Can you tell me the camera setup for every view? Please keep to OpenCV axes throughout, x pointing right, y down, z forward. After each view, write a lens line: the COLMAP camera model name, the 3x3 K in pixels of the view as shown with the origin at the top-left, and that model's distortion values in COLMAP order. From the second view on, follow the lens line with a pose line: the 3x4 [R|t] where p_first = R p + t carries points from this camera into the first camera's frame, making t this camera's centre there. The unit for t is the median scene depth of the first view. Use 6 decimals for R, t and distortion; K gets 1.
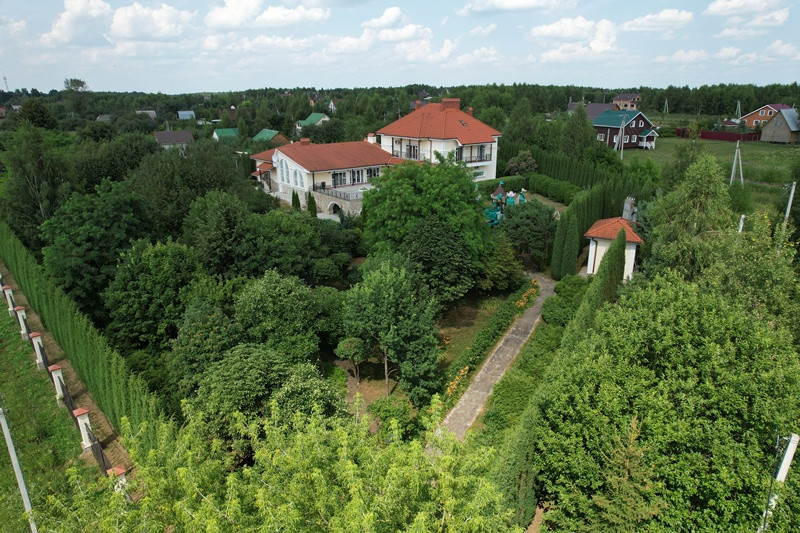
lens RADIAL K [[519.1, 0, 398.0], [0, 519.1, 265.0], [0, 0, 1]] dist [0.005541, 0.001106]
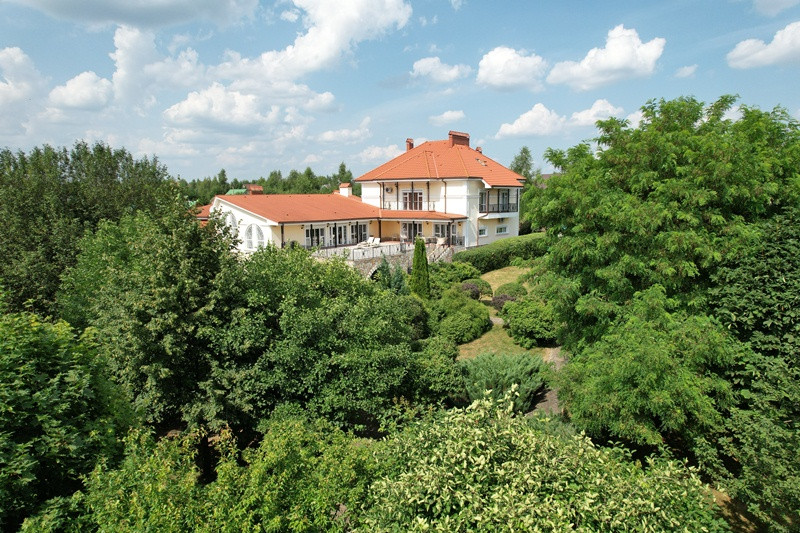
lens RADIAL K [[519.1, 0, 402.0], [0, 519.1, 267.5], [0, 0, 1]] dist [0.005541, 0.001106]
pose [[0.980628, -0.028718, 0.193761, -0.137136], [0.062572, 0.983292, -0.170943, -0.004145], [-0.185615, 0.179756, 0.966041, 0.332202]]
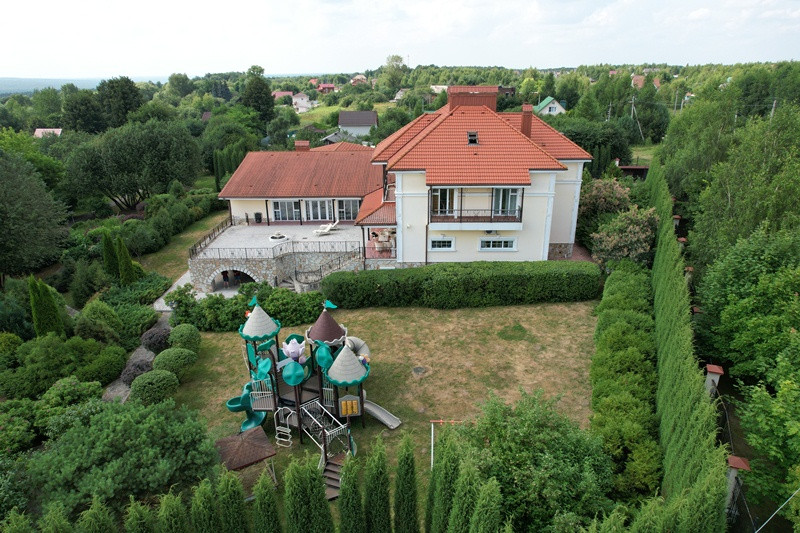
lens RADIAL K [[519.1, 0, 400.9], [0, 519.1, 267.4], [0, 0, 1]] dist [0.005541, 0.001106]
pose [[0.788883, 0.223999, -0.572266, 0.384962], [-0.196629, 0.974255, 0.110290, -0.198429], [0.582238, 0.025518, 0.812618, 0.566395]]
